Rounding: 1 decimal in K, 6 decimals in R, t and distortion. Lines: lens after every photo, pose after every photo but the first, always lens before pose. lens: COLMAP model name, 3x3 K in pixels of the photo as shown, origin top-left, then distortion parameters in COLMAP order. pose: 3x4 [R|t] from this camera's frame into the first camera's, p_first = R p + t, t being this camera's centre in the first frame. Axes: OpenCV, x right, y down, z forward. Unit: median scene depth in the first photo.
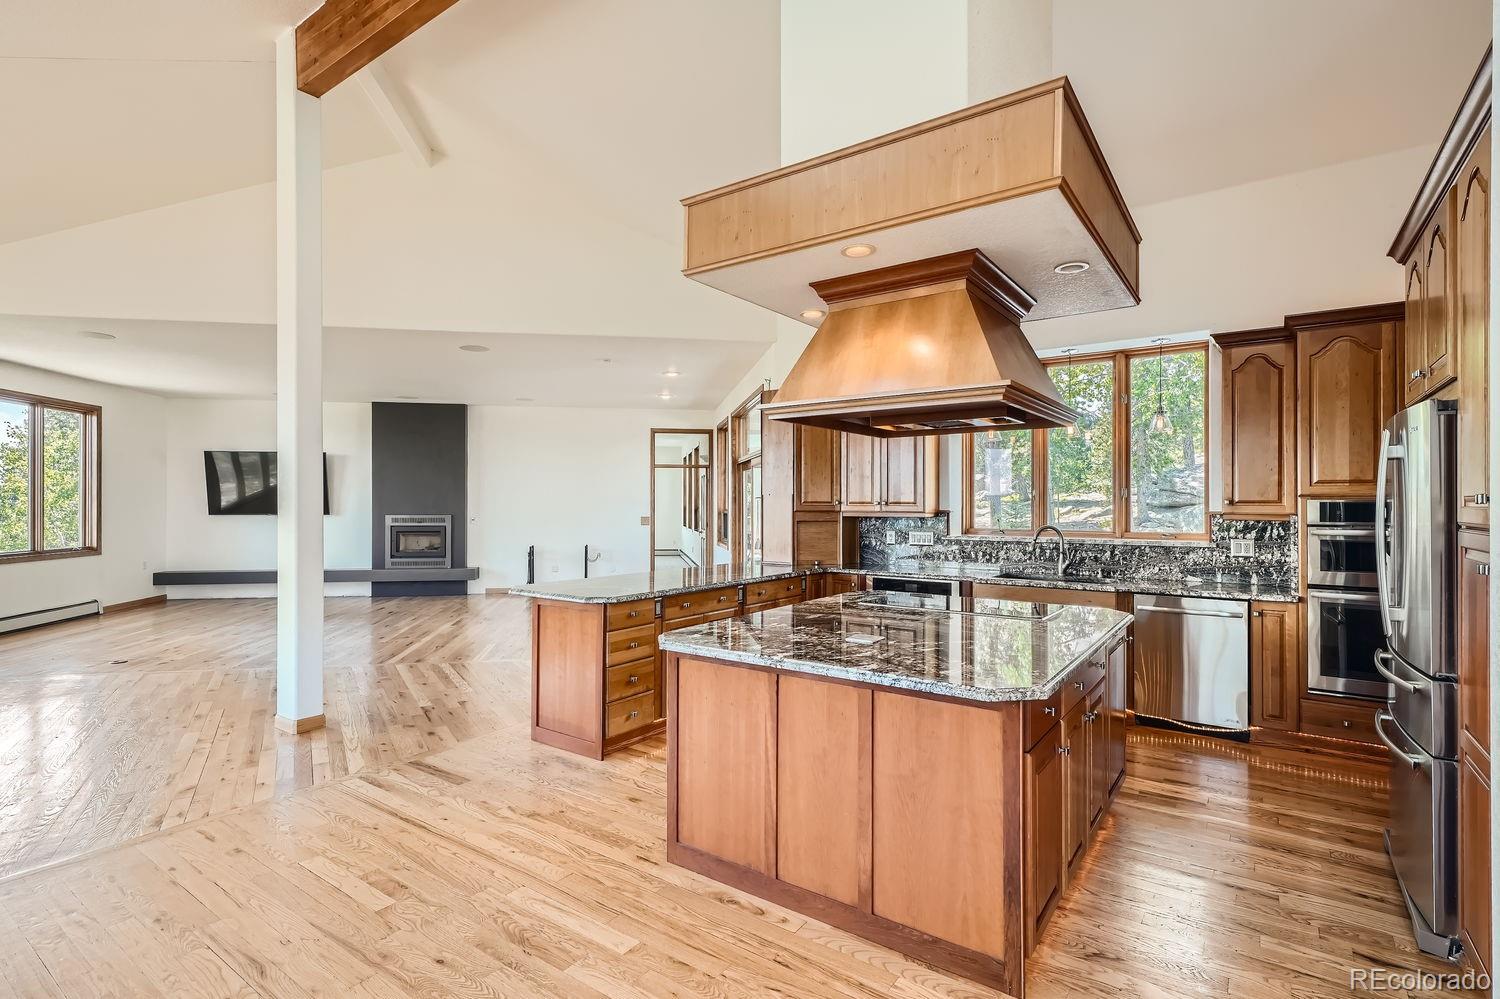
lens RADIAL K [[723.5, 0, 750.7], [0, 723.5, 499.6], [0, 0, 1]] dist [0.014185, -0.001254]
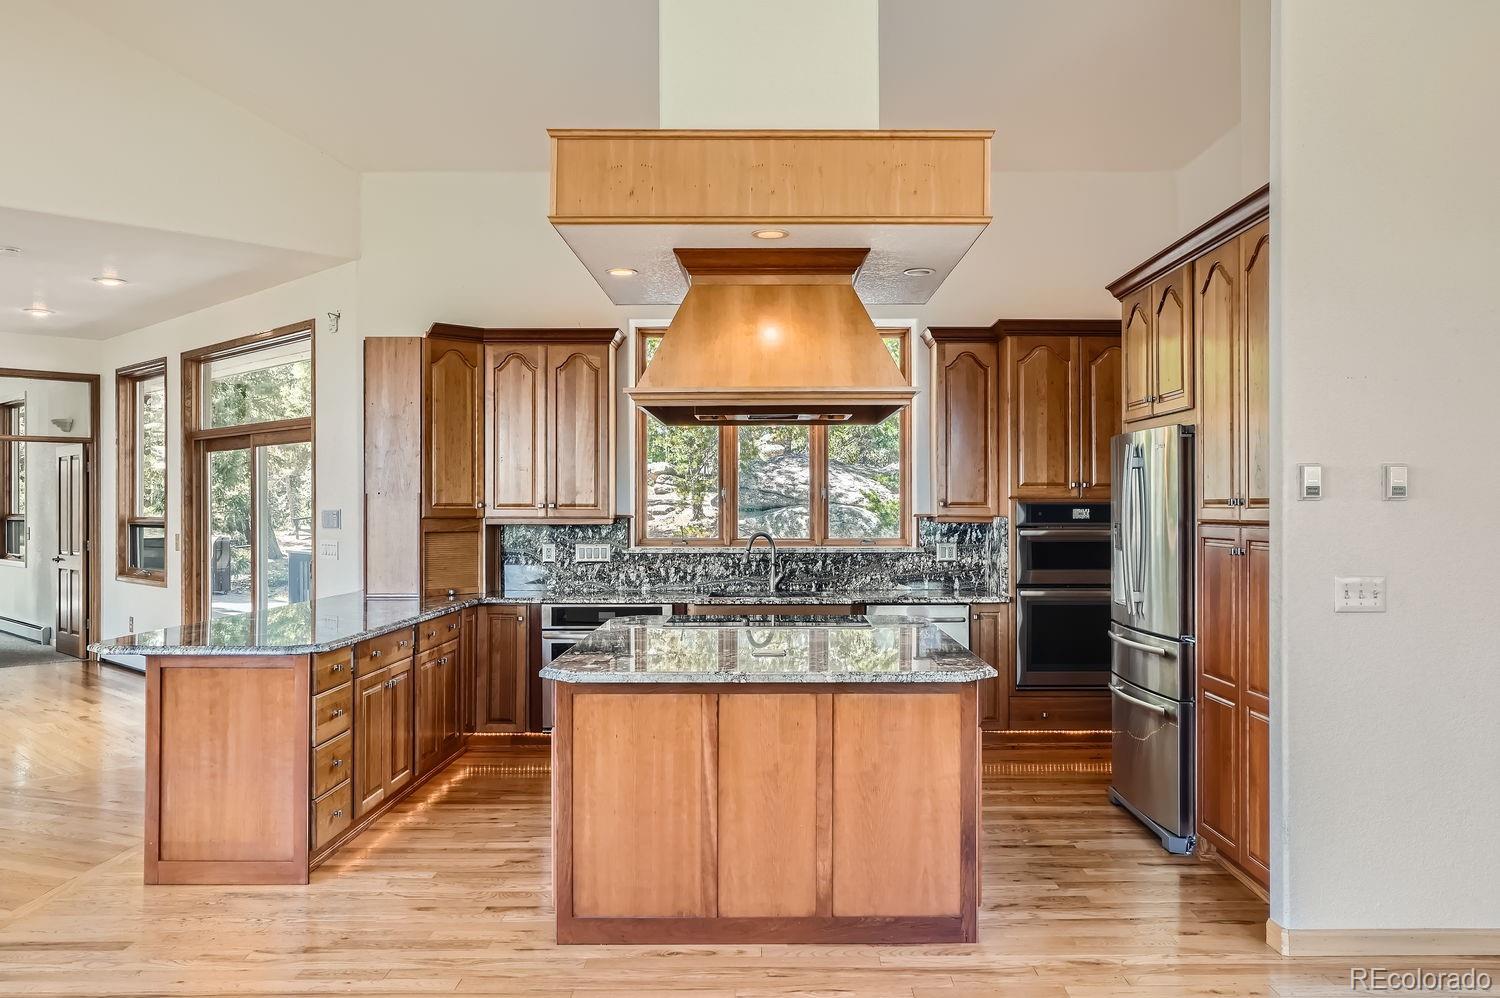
lens RADIAL K [[1197.8, 0, 783.8], [0, 1197.8, 502.6], [0, 0, 1]] dist [-0.025602, 0.036729]
pose [[0.808369, -0.000554, 0.588676, -0.469826], [-0.000746, 0.999998, 0.001965, -0.001545], [-0.588676, -0.002028, 0.808366, -0.158174]]
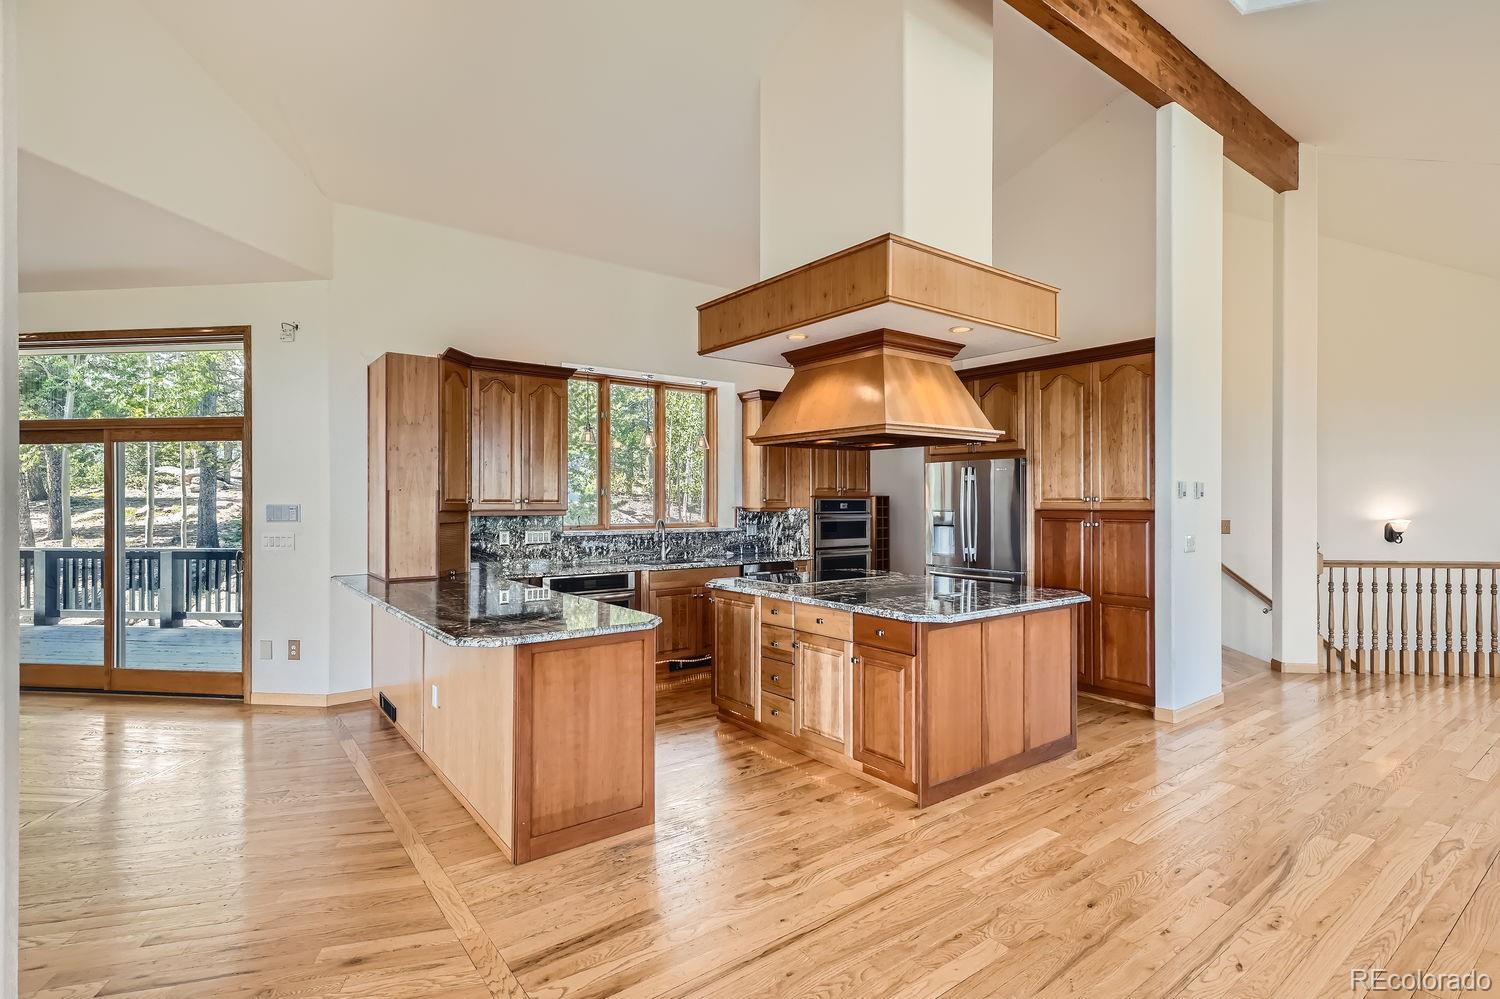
lens RADIAL K [[723.5, 0, 751.6], [0, 723.5, 498.8], [0, 0, 1]] dist [0.014185, -0.001254]
pose [[0.294284, 0.002016, 0.955716, -0.877416], [-0.003427, 0.999994, -0.001054, 0.002376], [-0.955712, -0.002965, 0.294289, 0.617612]]
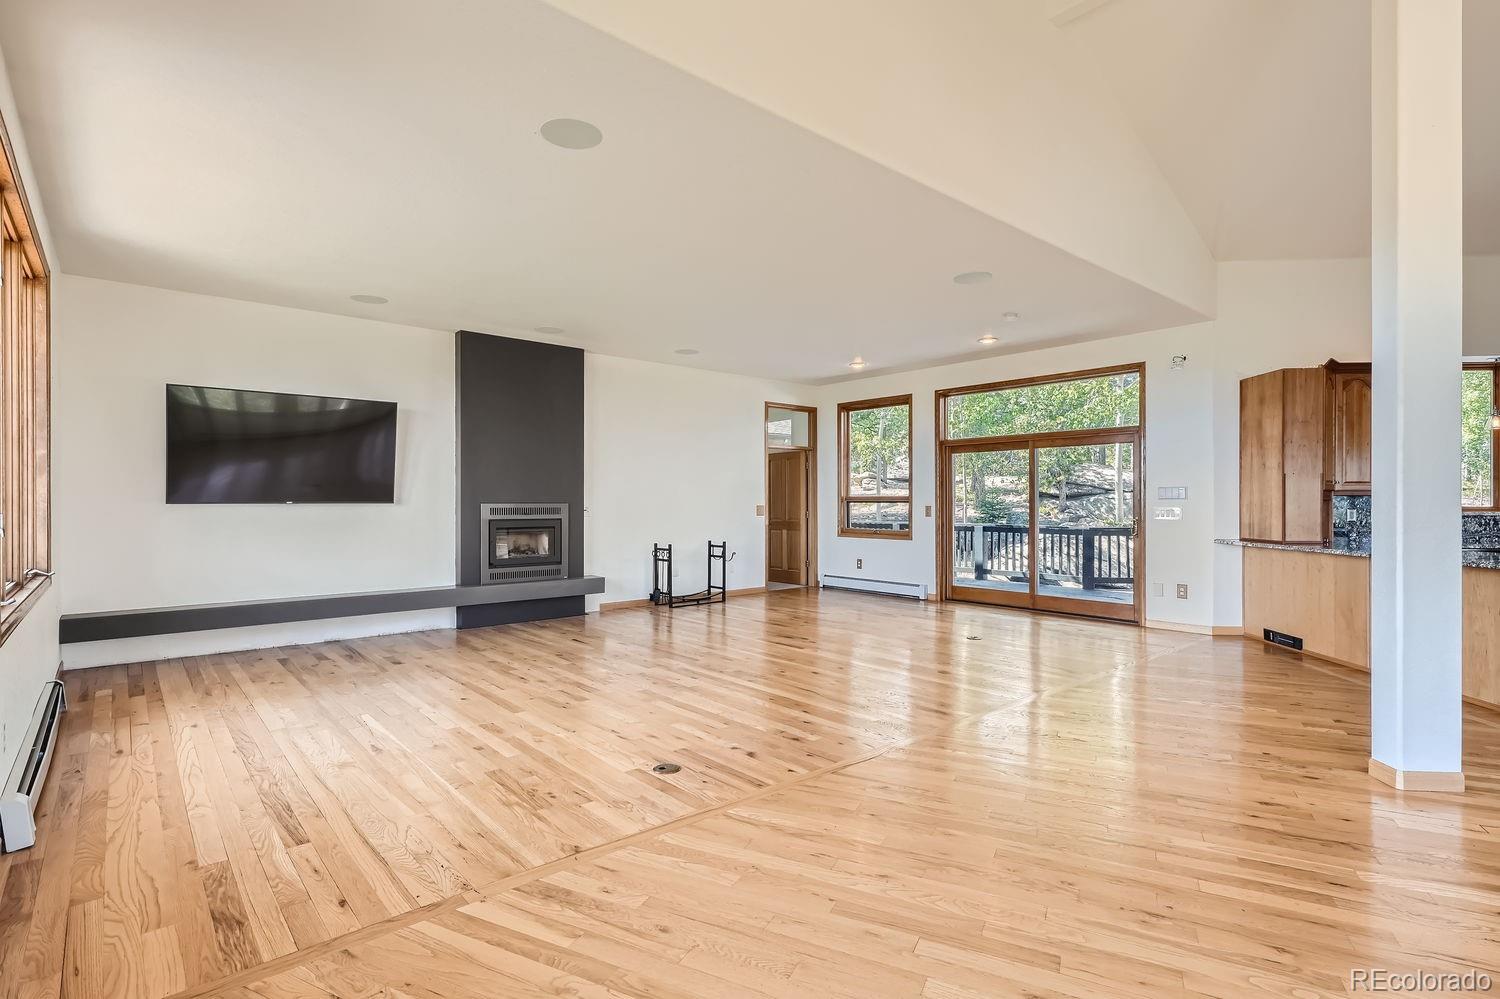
lens RADIAL K [[723.5, 0, 744.3], [0, 723.5, 502.0], [0, 0, 1]] dist [0.014185, -0.001254]
pose [[0.846241, -0.001936, 0.532796, -1.683544], [-0.001522, 0.999981, 0.006051, 0.039768], [-0.532798, -0.005932, 0.846222, 0.817510]]
